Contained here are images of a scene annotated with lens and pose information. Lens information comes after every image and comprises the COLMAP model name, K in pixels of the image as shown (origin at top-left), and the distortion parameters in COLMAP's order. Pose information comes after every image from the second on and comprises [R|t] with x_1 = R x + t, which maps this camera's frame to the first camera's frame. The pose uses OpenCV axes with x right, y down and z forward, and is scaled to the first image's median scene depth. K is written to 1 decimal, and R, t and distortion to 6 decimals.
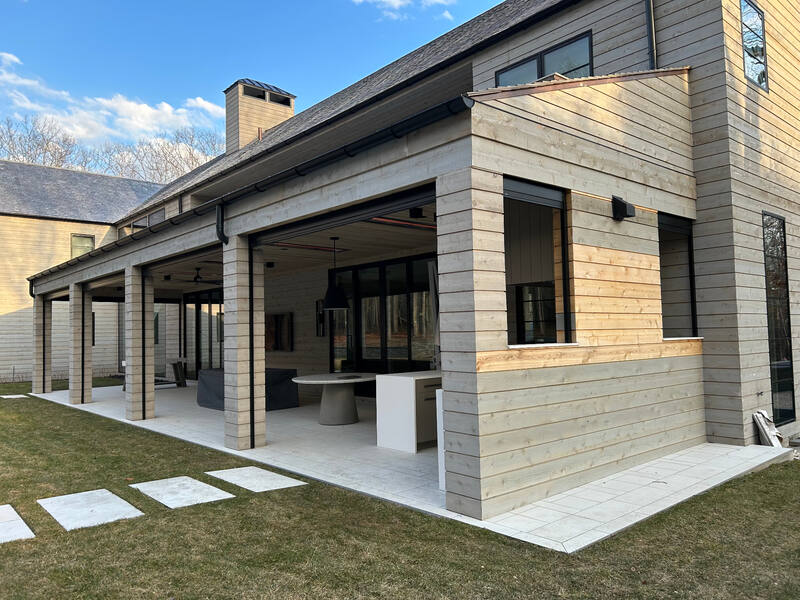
lens RADIAL K [[591.9, 0, 401.1], [0, 591.9, 301.3], [0, 0, 1]] dist [0.032043, -0.001002]
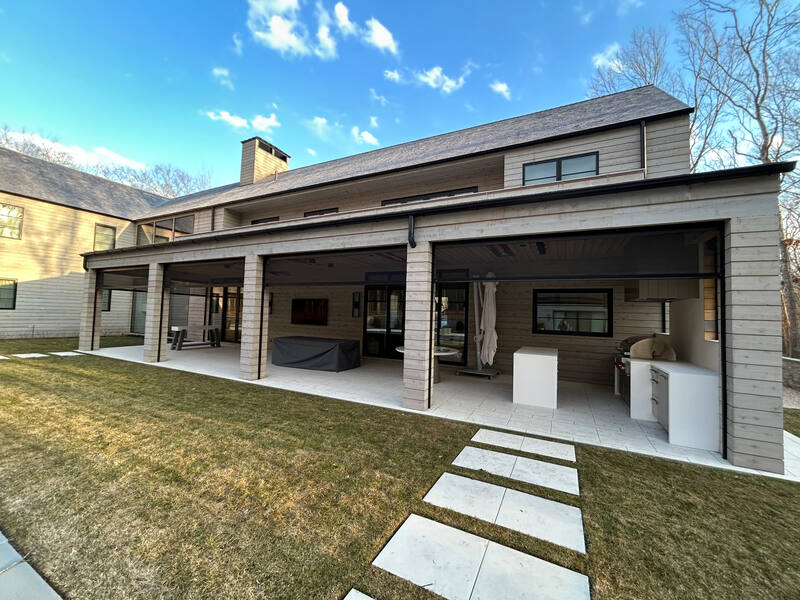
lens RADIAL K [[318.1, 0, 398.2], [0, 318.1, 298.6], [0, 0, 1]] dist [-0.000731, 0.000586]
pose [[0.927334, 0.072052, 0.367232, -0.312214], [-0.073452, 0.997247, -0.010181, 0.012431], [-0.366955, -0.017533, 0.930074, 0.209506]]
